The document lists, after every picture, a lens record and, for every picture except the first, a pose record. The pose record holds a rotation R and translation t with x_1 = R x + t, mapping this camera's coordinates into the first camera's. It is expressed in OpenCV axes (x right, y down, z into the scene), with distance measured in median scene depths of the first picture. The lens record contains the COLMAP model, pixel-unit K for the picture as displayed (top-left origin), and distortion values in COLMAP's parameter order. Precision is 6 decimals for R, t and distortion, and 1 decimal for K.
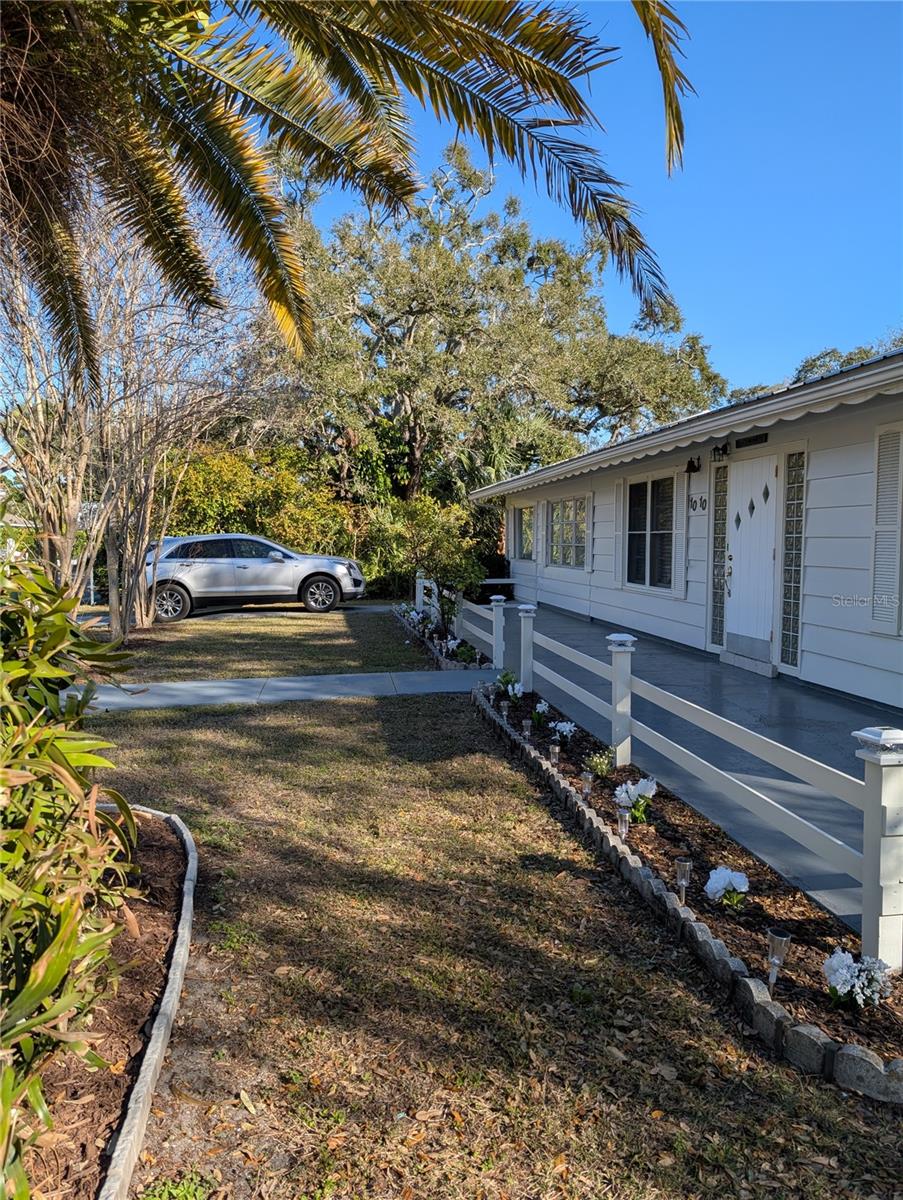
lens RADIAL K [[846.5, 0, 451.5], [0, 846.5, 600.0], [0, 0, 1]] dist [0.035205, -0.019401]
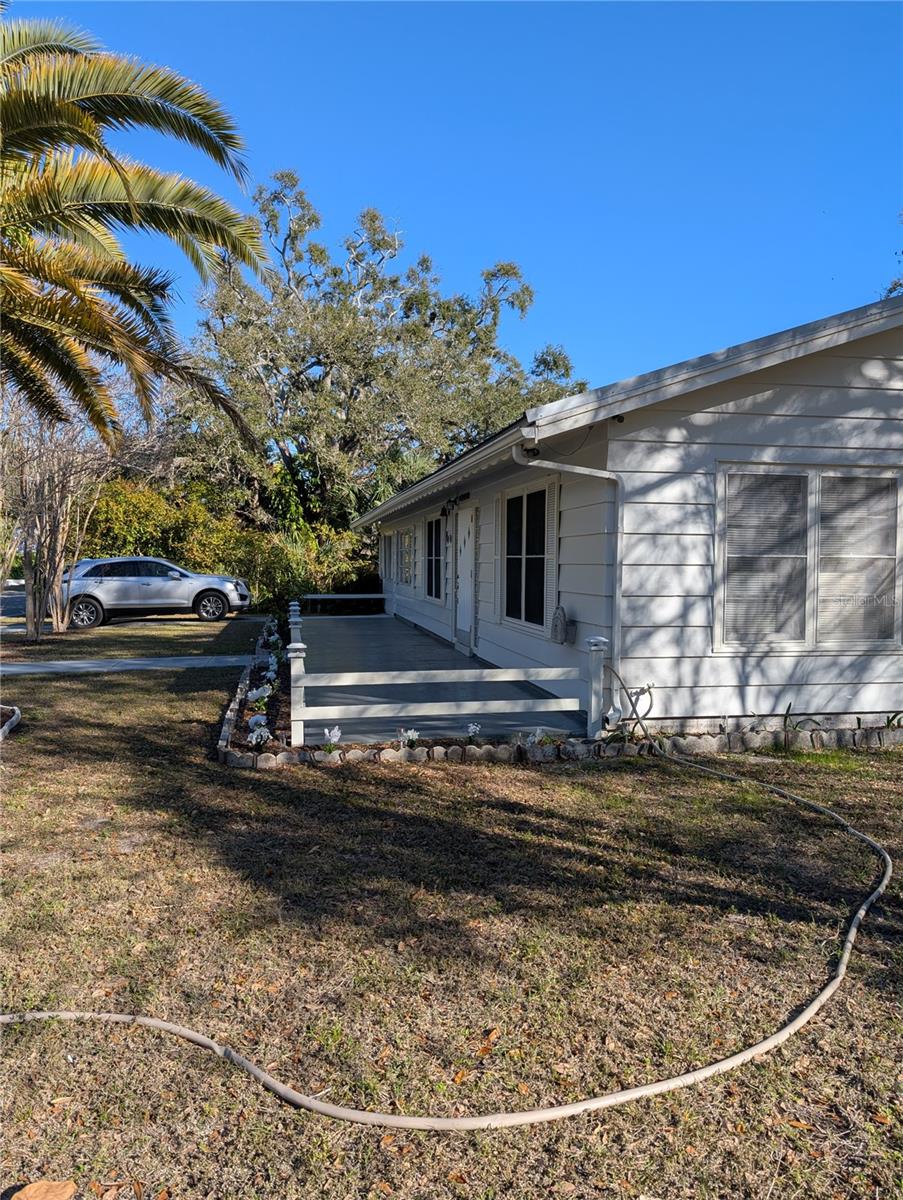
lens RADIAL K [[849.4, 0, 445.5], [0, 849.4, 599.5], [0, 0, 1]] dist [0.026534, -0.011345]
pose [[0.999419, 0.002008, 0.034029, 0.139888], [-0.001109, 0.999650, -0.026423, 0.015143], [-0.034070, 0.026370, 0.999072, -0.233981]]
